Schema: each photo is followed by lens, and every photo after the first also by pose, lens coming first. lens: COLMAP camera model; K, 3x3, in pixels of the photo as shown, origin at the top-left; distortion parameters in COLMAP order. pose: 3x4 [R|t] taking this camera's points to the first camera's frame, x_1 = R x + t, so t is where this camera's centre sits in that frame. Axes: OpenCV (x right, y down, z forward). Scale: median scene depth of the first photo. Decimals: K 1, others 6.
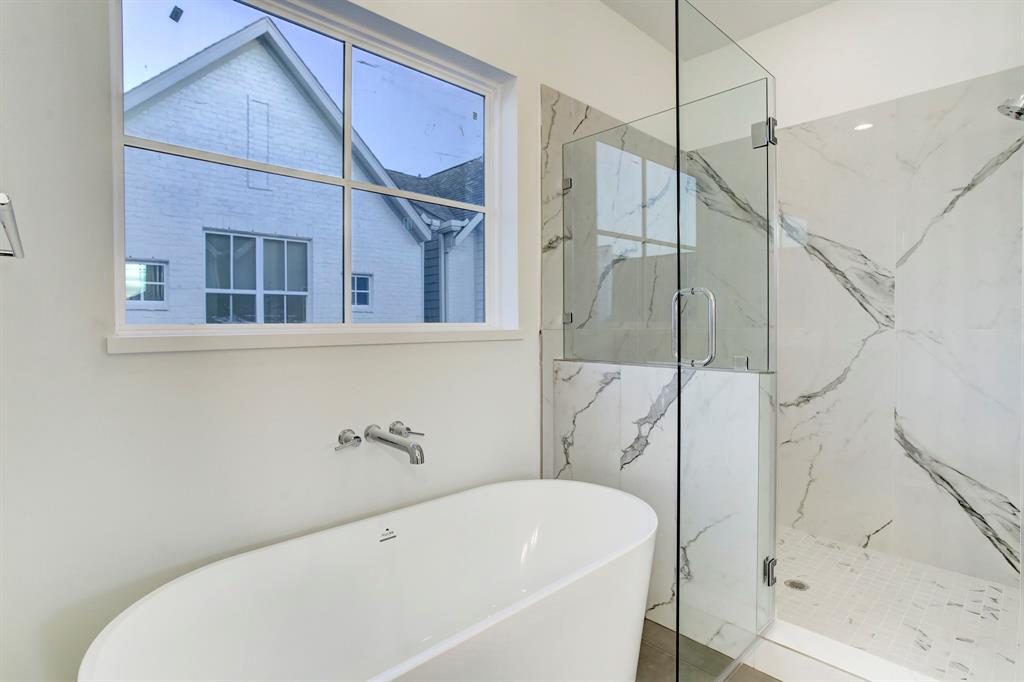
lens RADIAL K [[497.4, 0, 513.5], [0, 497.4, 328.5], [0, 0, 1]] dist [-0.044025, 0.025759]
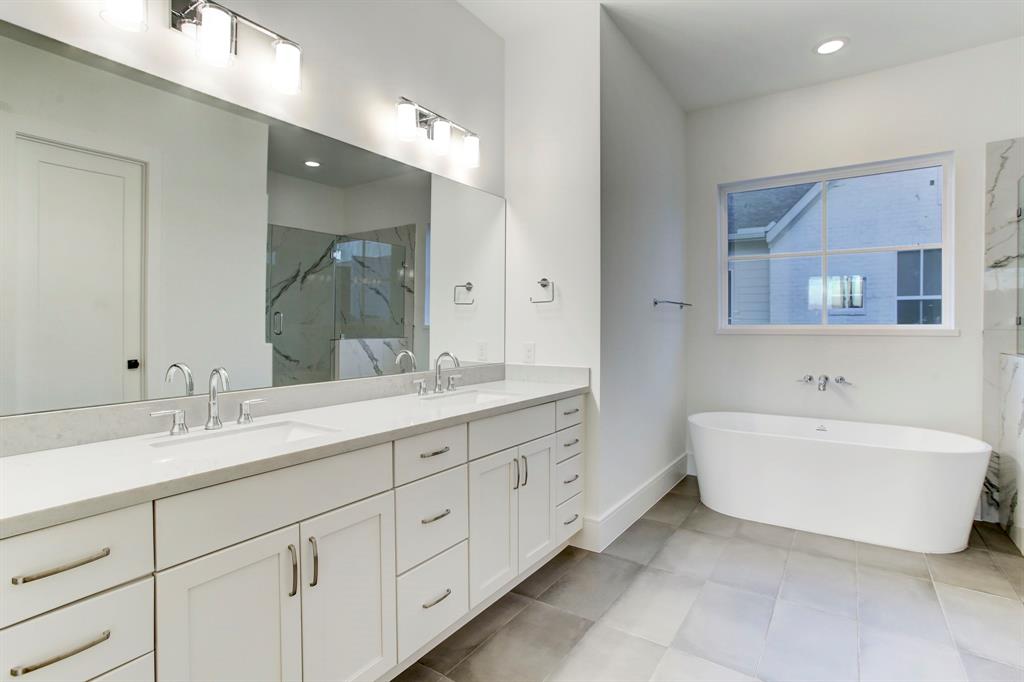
lens RADIAL K [[497.4, 0, 513.5], [0, 497.4, 328.5], [0, 0, 1]] dist [-0.044025, 0.025759]
pose [[0.189844, 0.011325, -0.981749, 1.076956], [-0.015704, 0.999841, 0.008497, 0.007235], [0.981689, 0.013805, 0.189992, -0.469916]]
